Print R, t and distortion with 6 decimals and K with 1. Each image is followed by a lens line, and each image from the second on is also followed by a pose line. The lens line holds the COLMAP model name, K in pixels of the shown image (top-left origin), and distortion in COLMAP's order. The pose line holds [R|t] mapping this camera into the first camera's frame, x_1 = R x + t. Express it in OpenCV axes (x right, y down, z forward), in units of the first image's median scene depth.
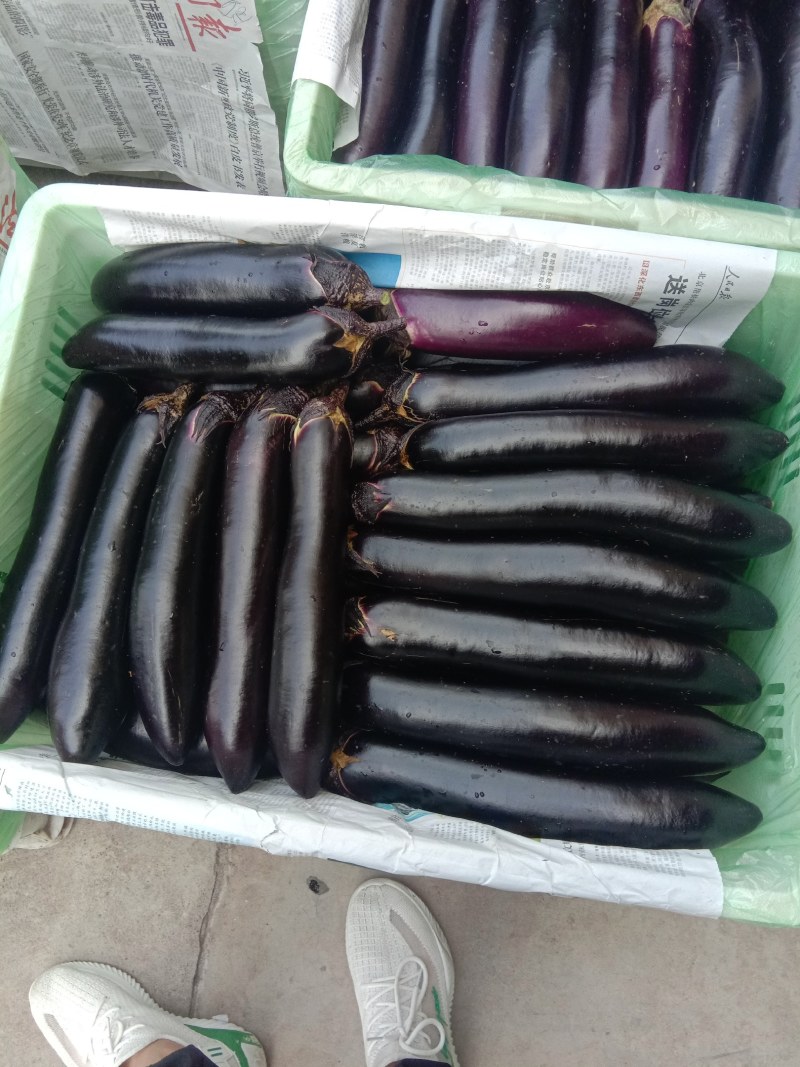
lens RADIAL K [[800.0, 0, 400.0], [0, 800.0, 533.5], [0, 0, 1]] dist [0.064644, -0.120563]
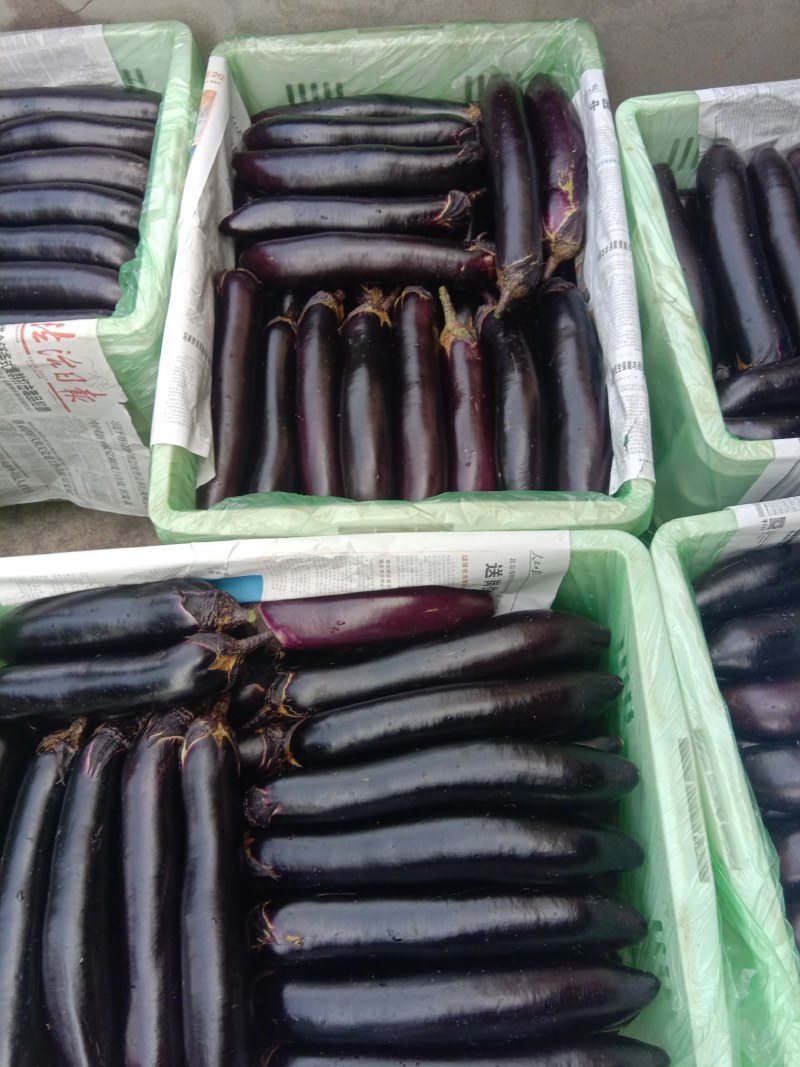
lens RADIAL K [[800.0, 0, 400.0], [0, 800.0, 533.5], [0, 0, 1]] dist [0.064644, -0.120563]
pose [[0.984052, -0.159254, 0.079246, 0.116232], [0.173158, 0.959590, -0.221817, -0.117080], [-0.040719, 0.232002, 0.971863, -0.133505]]
